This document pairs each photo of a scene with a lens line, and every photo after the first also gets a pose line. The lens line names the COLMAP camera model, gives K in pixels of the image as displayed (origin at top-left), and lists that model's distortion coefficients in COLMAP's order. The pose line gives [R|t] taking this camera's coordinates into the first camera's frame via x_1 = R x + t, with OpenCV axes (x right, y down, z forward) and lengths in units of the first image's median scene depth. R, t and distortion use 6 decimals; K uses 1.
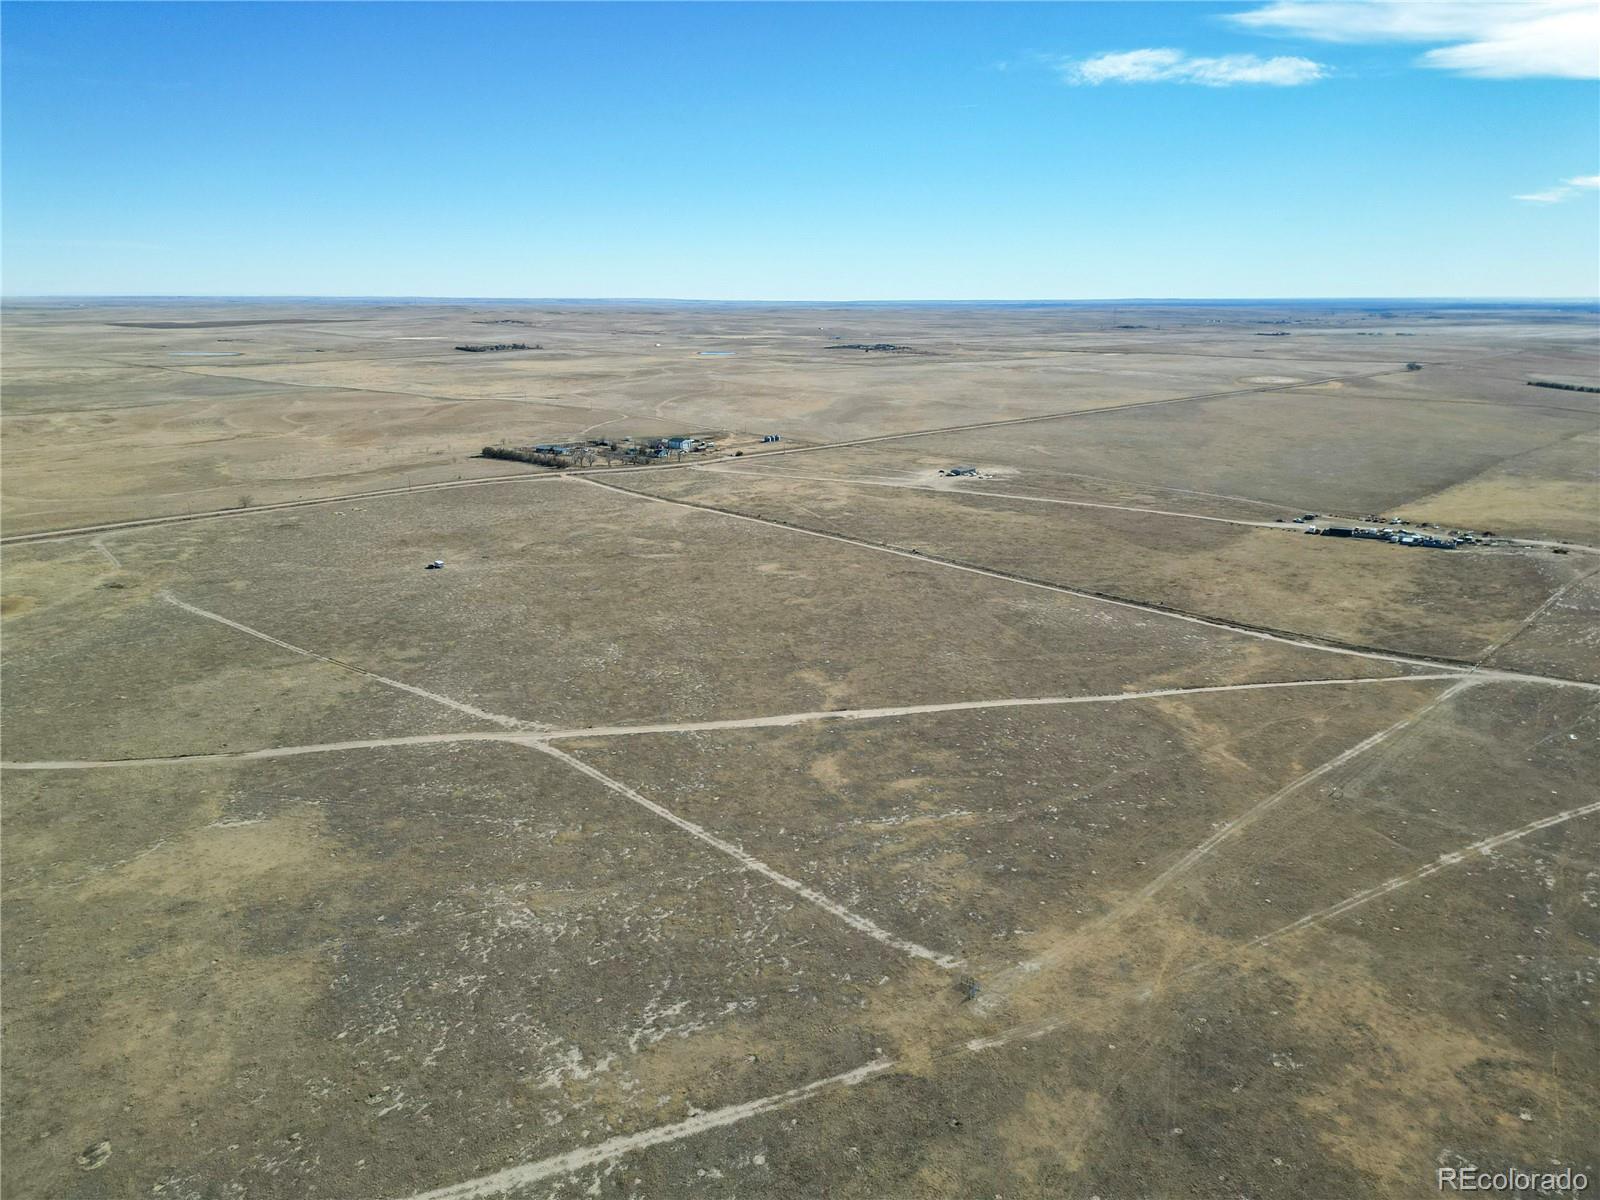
lens RADIAL K [[1114.0, 0, 796.8], [0, 1114.0, 596.5], [0, 0, 1]] dist [0.083509, -0.086133]
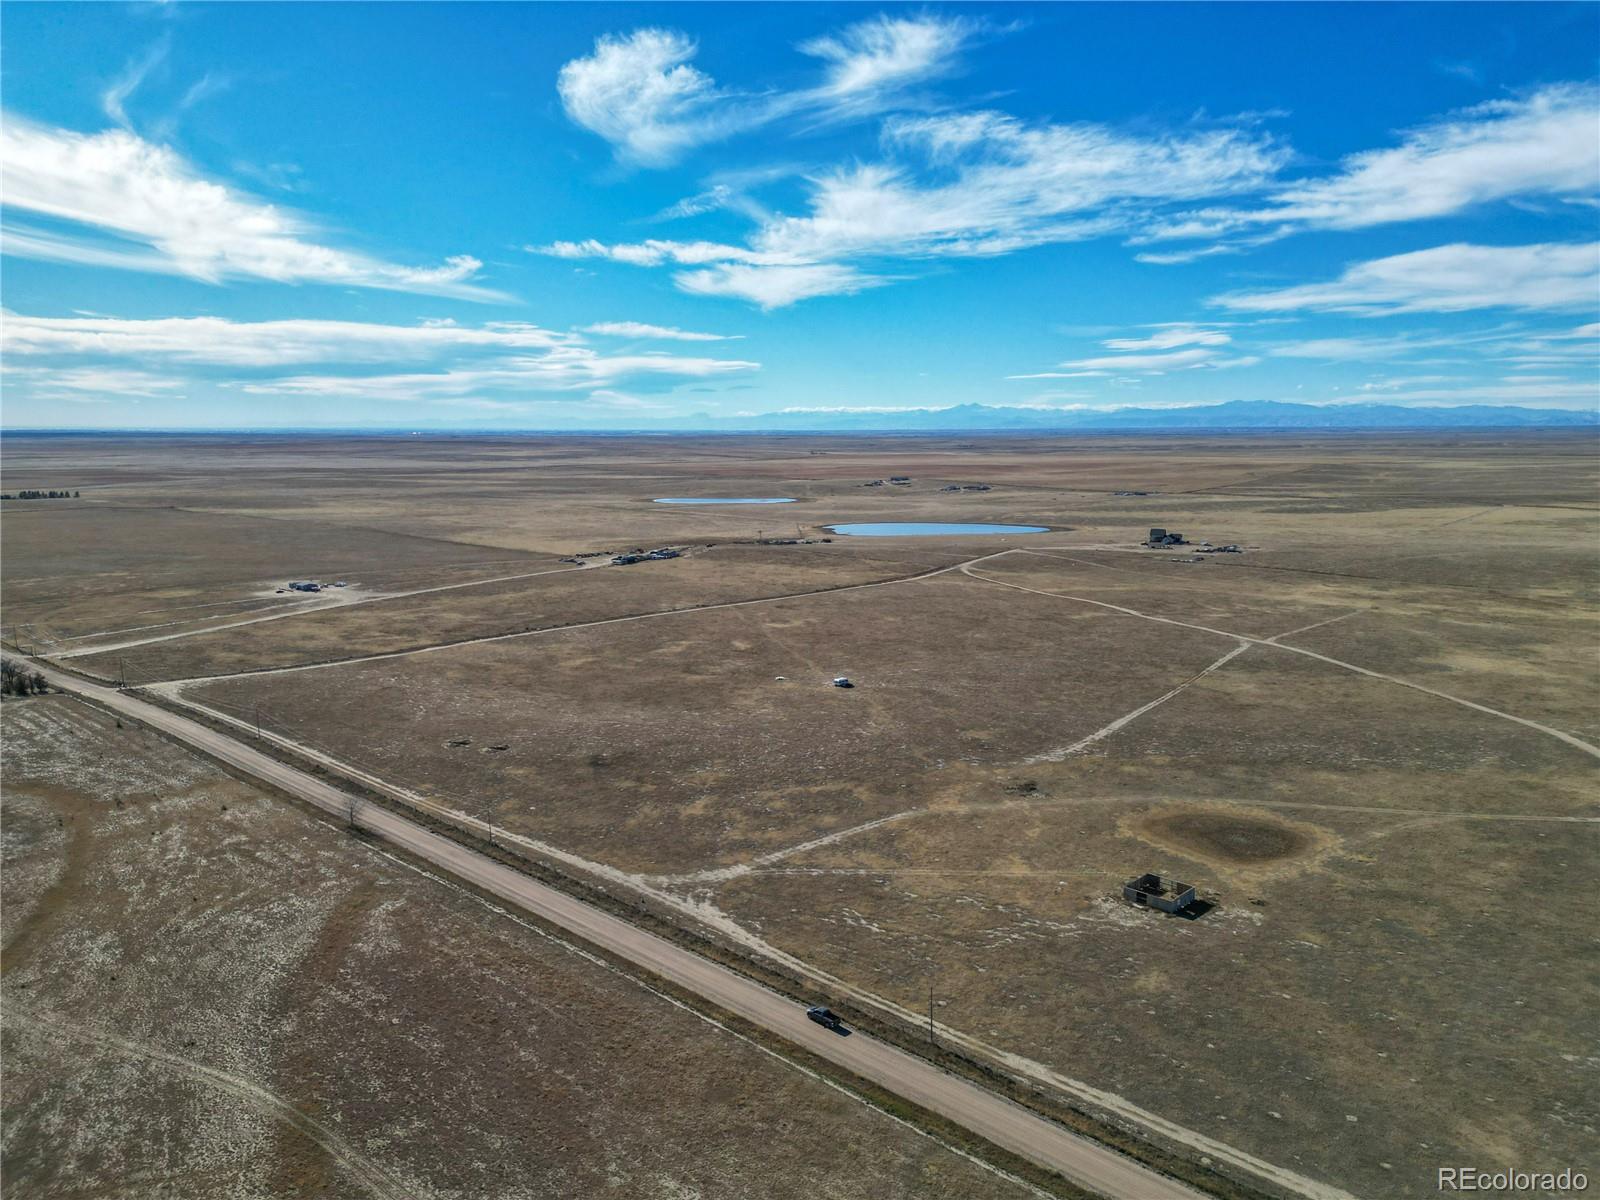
lens RADIAL K [[1114.0, 0, 796.8], [0, 1114.0, 596.5], [0, 0, 1]] dist [0.083509, -0.086133]
pose [[-0.049492, -0.155577, 0.986583, -1.486281], [0.260211, 0.951672, 0.163126, -0.306490], [-0.964282, 0.264793, -0.006617, 1.370107]]
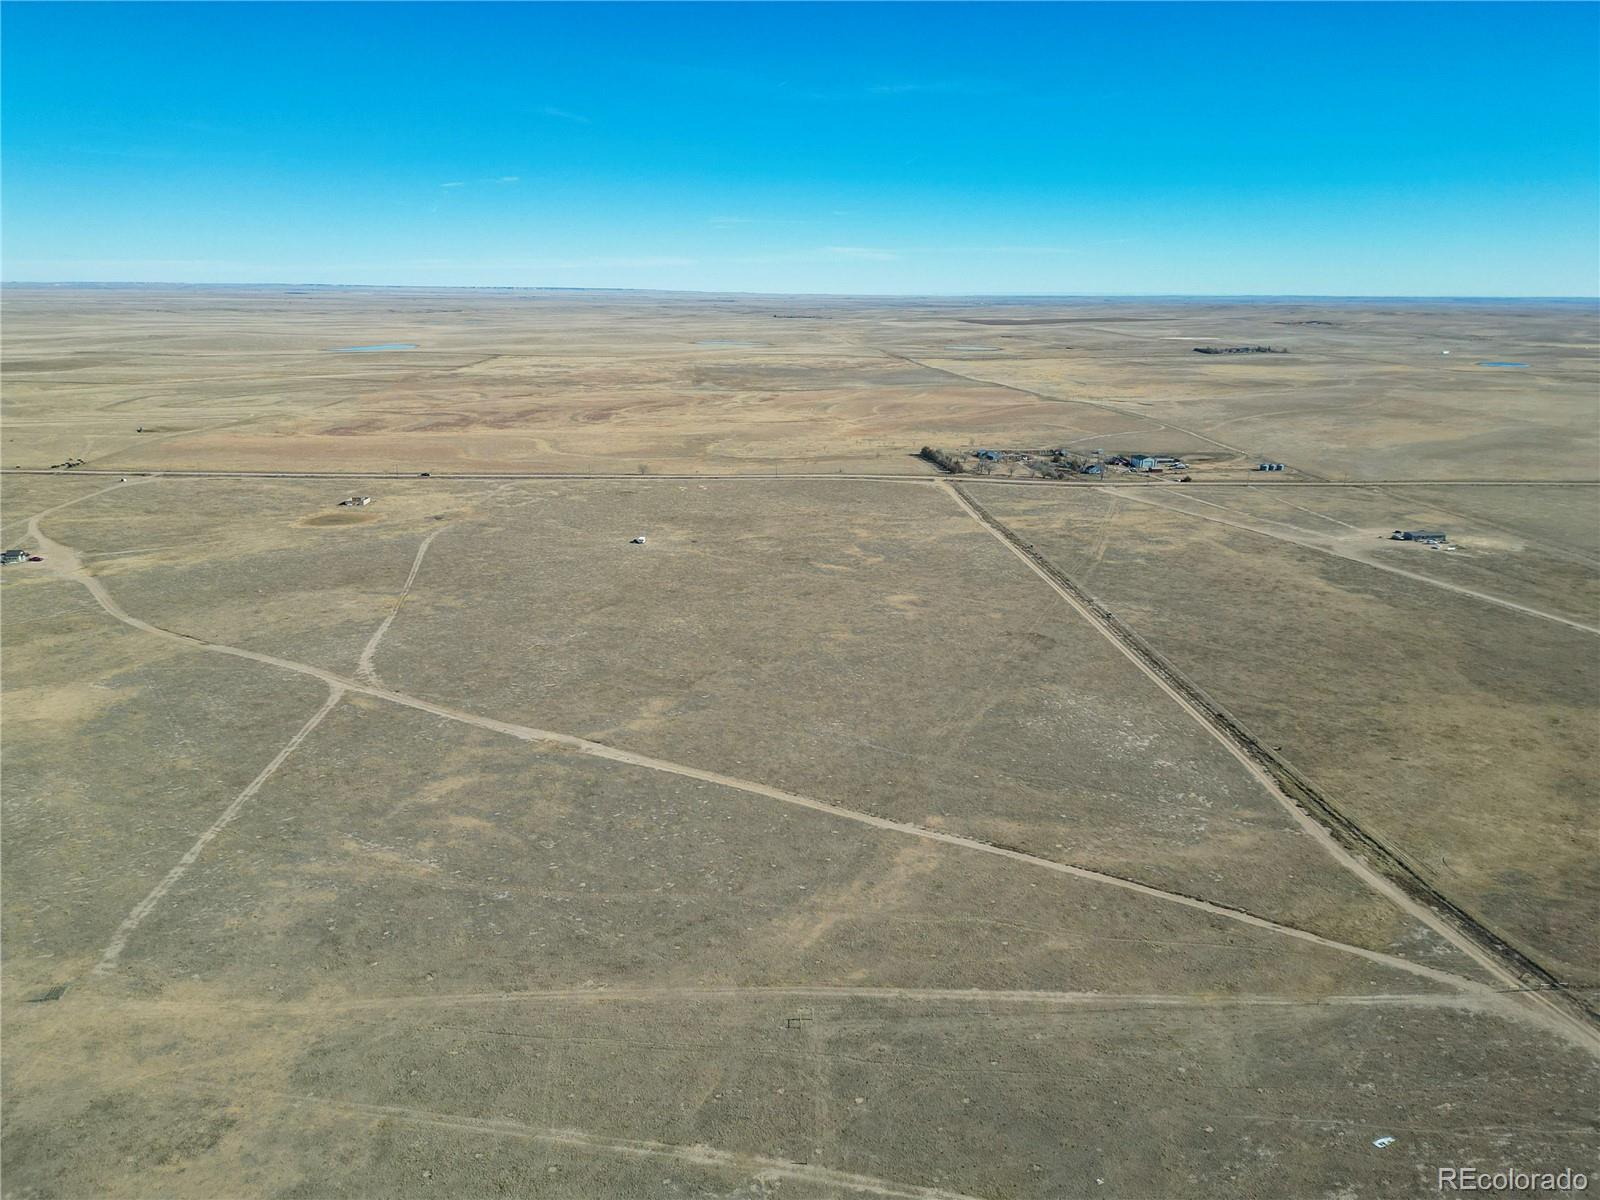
lens RADIAL K [[1114.0, 0, 796.8], [0, 1114.0, 596.5], [0, 0, 1]] dist [0.083509, -0.086133]
pose [[0.749055, 0.182337, -0.636922, 0.679303], [-0.181411, 0.981087, 0.067515, -0.101978], [0.637186, 0.064973, 0.767966, 0.346766]]
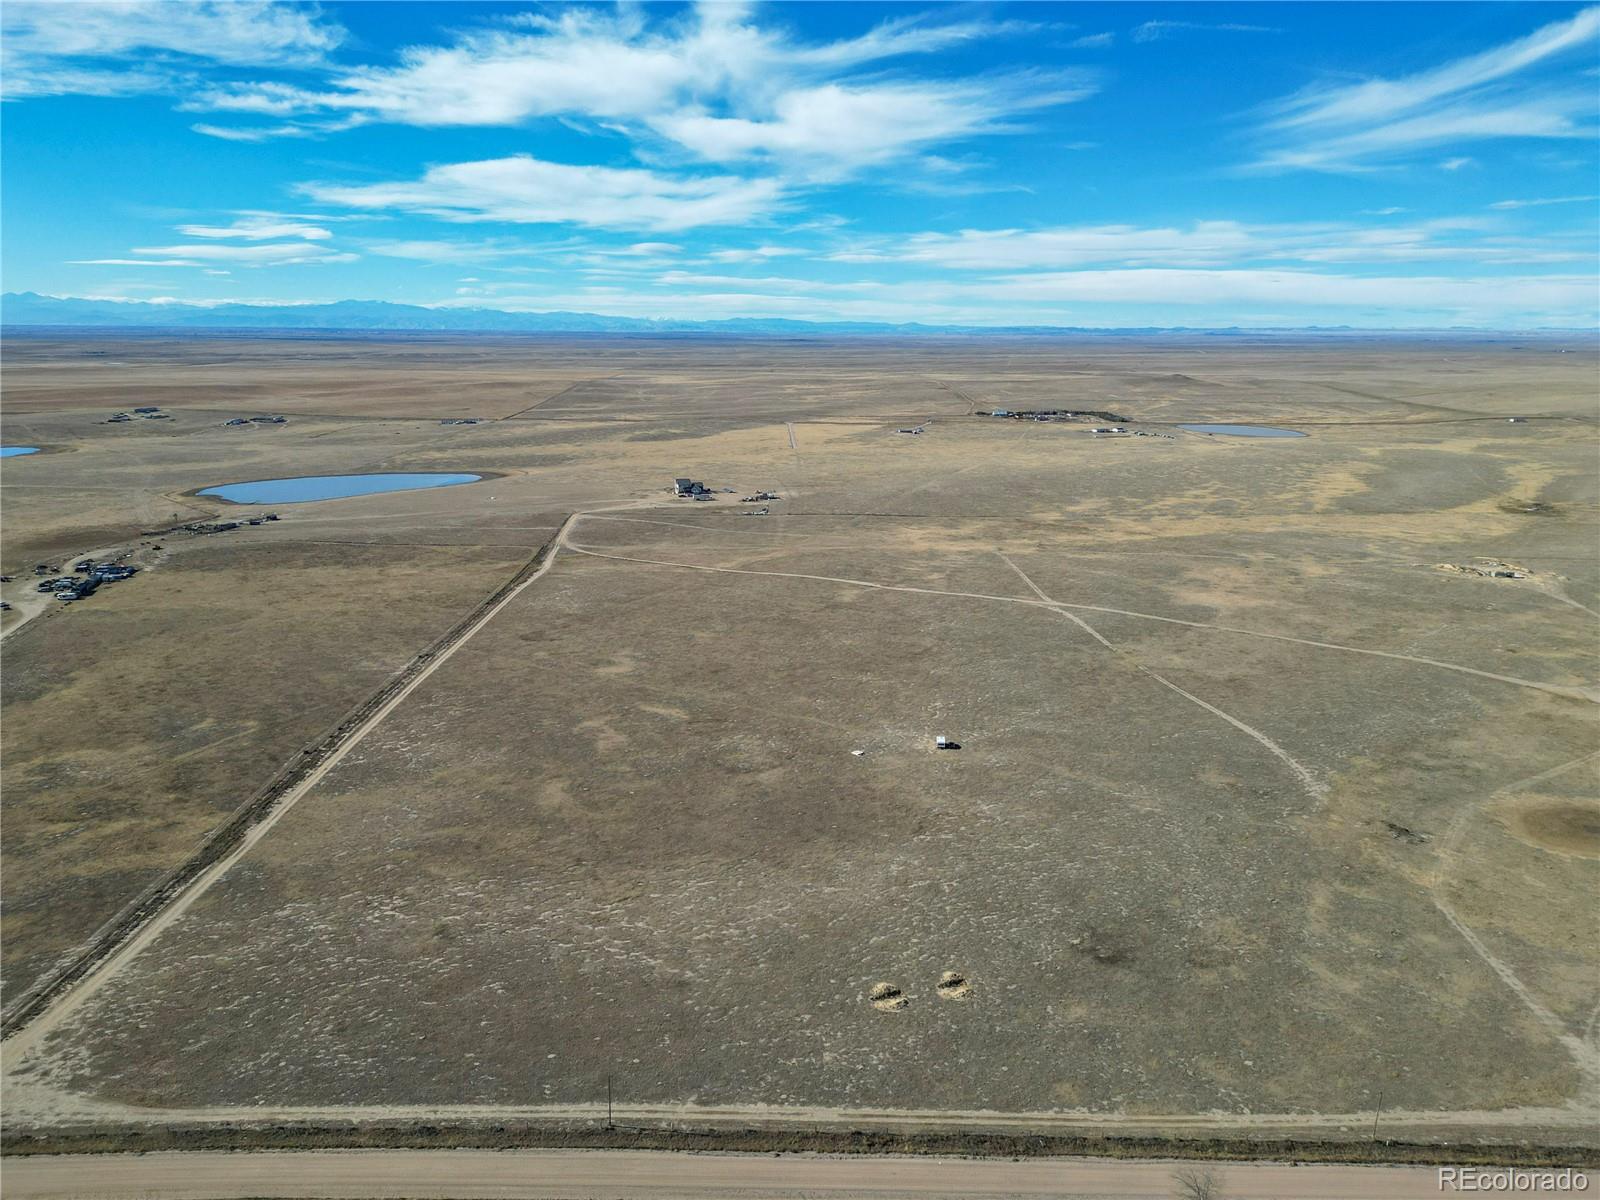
lens RADIAL K [[1114.0, 0, 796.8], [0, 1114.0, 596.5], [0, 0, 1]] dist [0.083509, -0.086133]
pose [[-0.706897, -0.173481, 0.685712, -0.960751], [0.174411, 0.896769, 0.406677, -0.548016], [-0.685476, 0.407074, -0.603667, 1.939078]]
